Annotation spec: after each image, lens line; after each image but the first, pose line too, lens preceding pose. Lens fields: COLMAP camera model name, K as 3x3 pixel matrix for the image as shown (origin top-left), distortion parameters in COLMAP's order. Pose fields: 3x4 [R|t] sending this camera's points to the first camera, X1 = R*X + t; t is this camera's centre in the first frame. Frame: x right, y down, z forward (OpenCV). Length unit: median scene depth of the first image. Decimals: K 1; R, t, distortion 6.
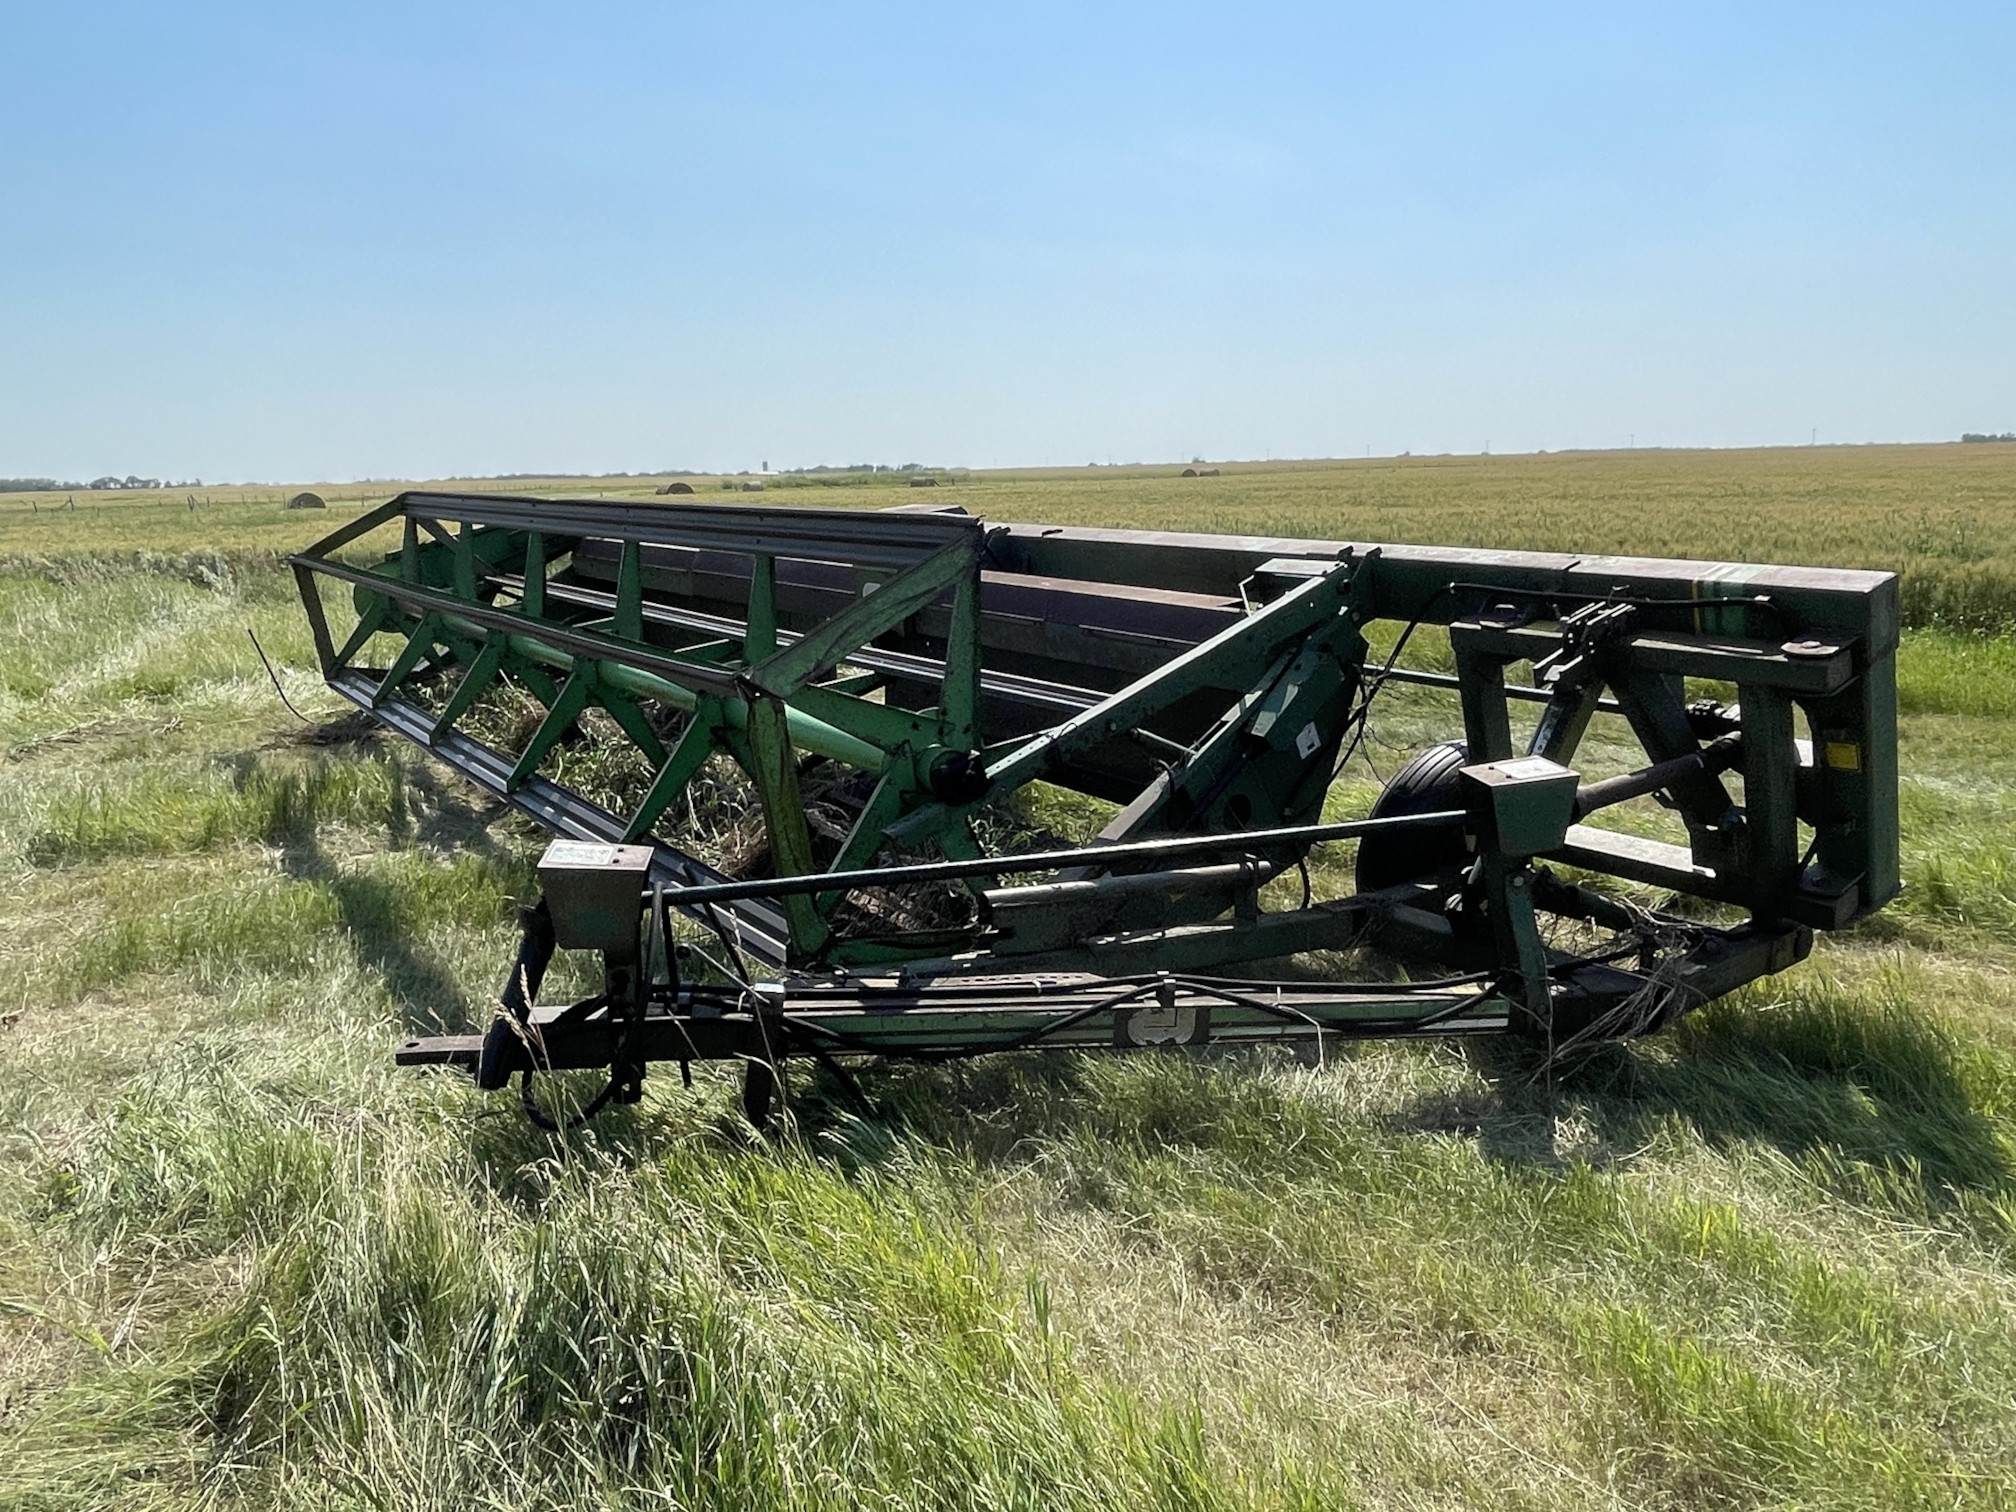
lens RADIAL K [[1410.9, 0, 996.5], [0, 1410.9, 760.0], [0, 0, 1]] dist [0.006480, -0.013659]
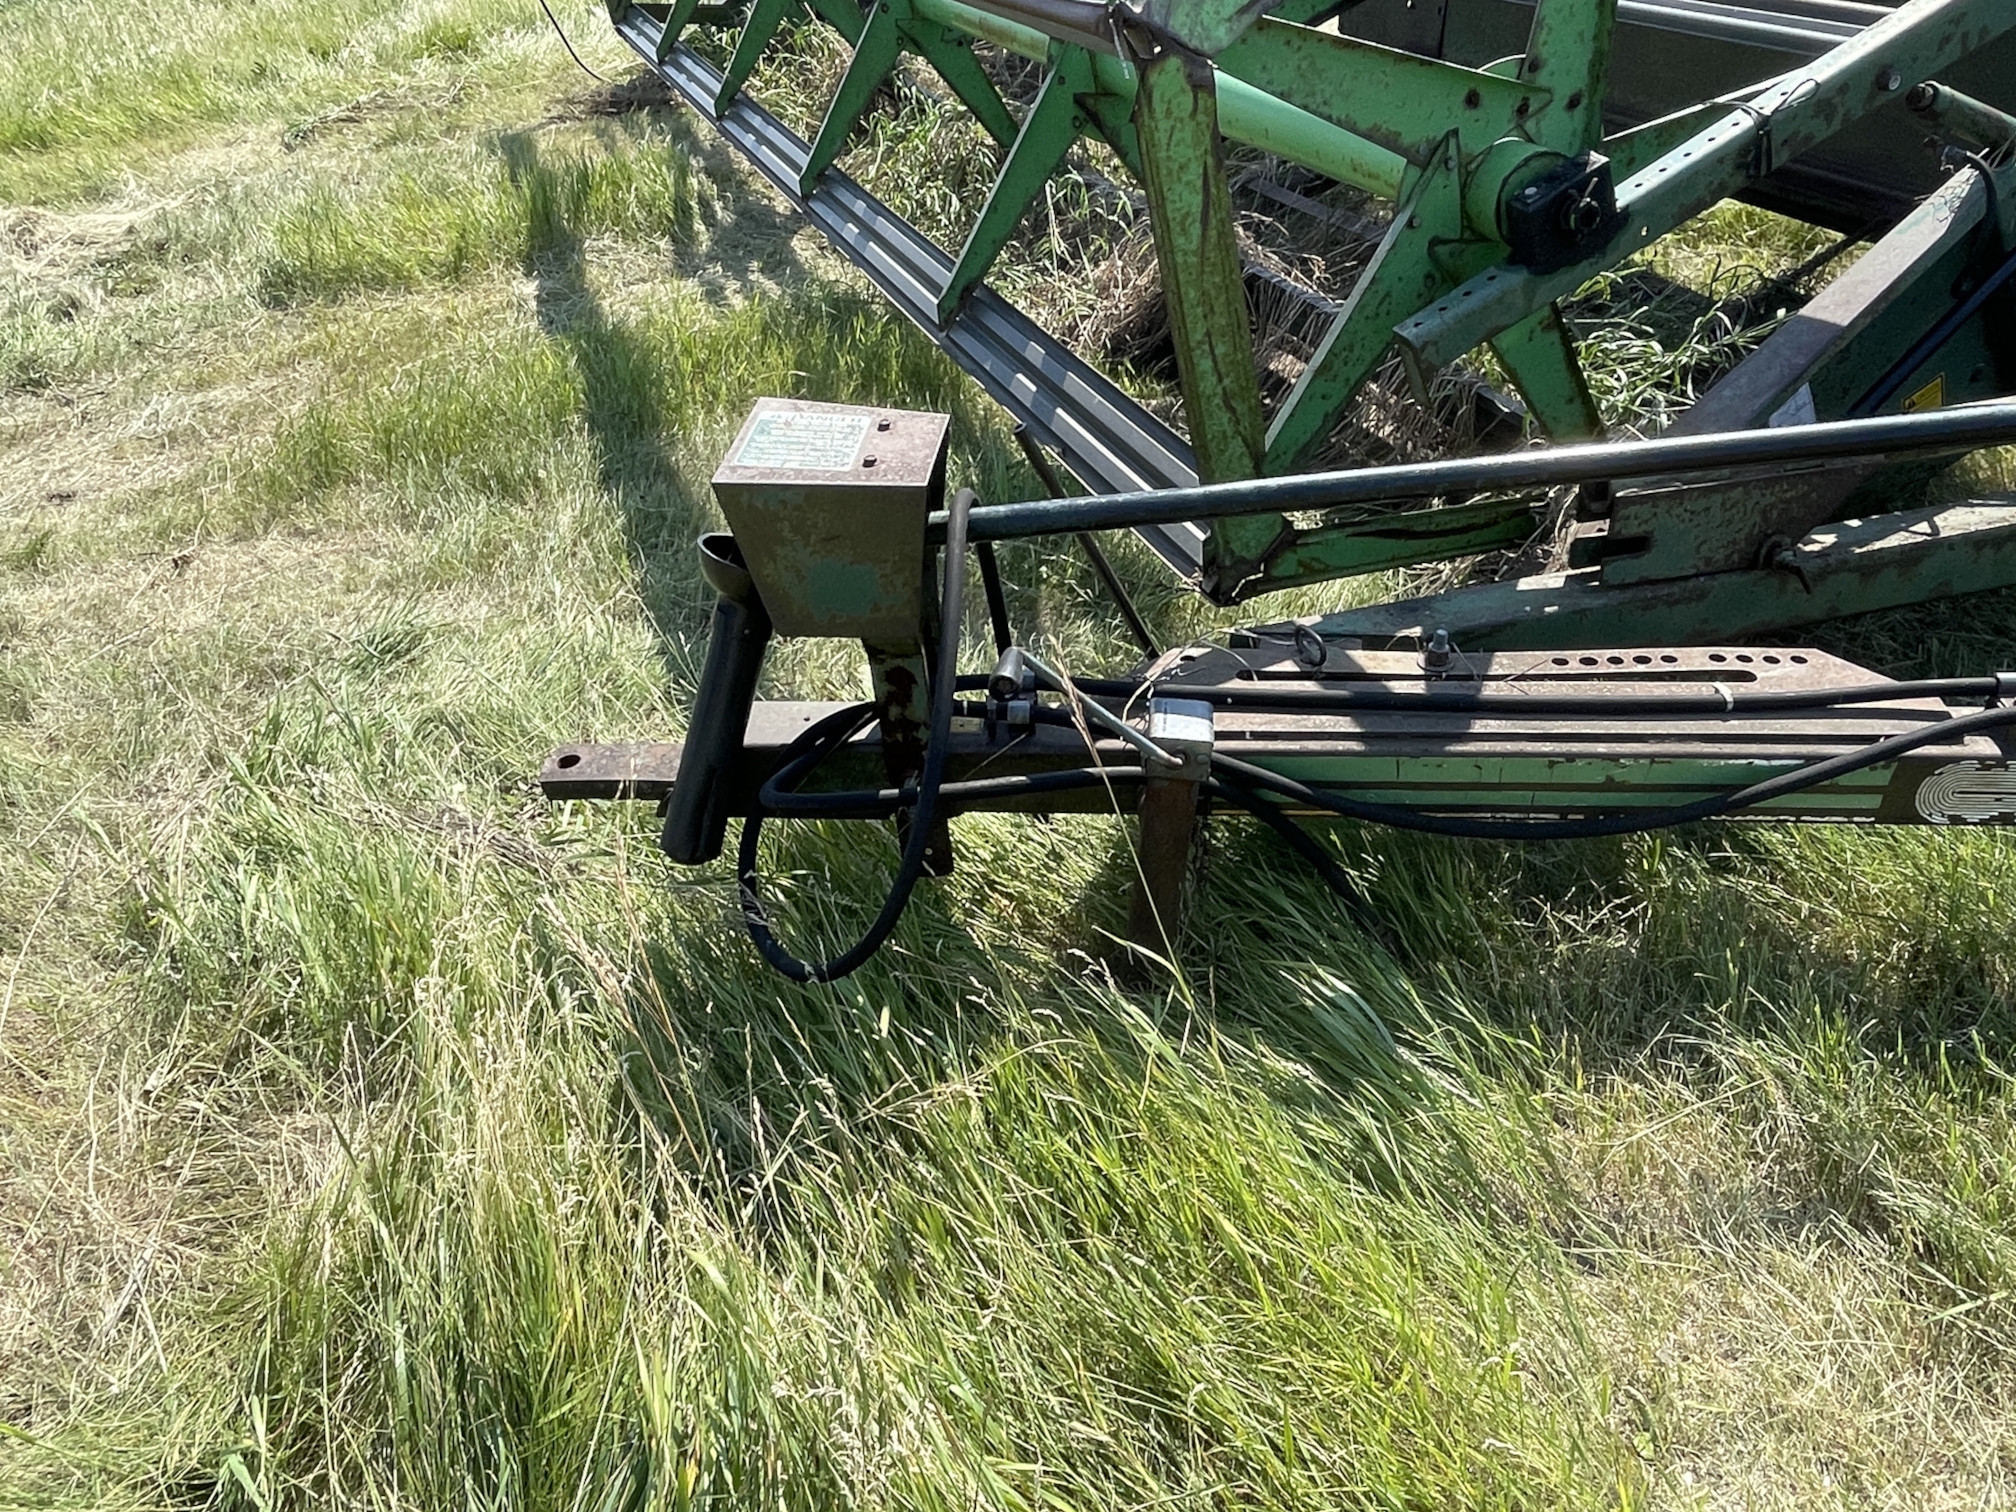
lens RADIAL K [[1410.9, 0, 1010.4], [0, 1410.9, 755.3], [0, 0, 1]] dist [0.006480, -0.013659]
pose [[0.967915, 0.074032, -0.240124, -0.070001], [0.036384, 0.904252, 0.425446, -0.029237], [0.248629, -0.420532, 0.872546, 0.386277]]
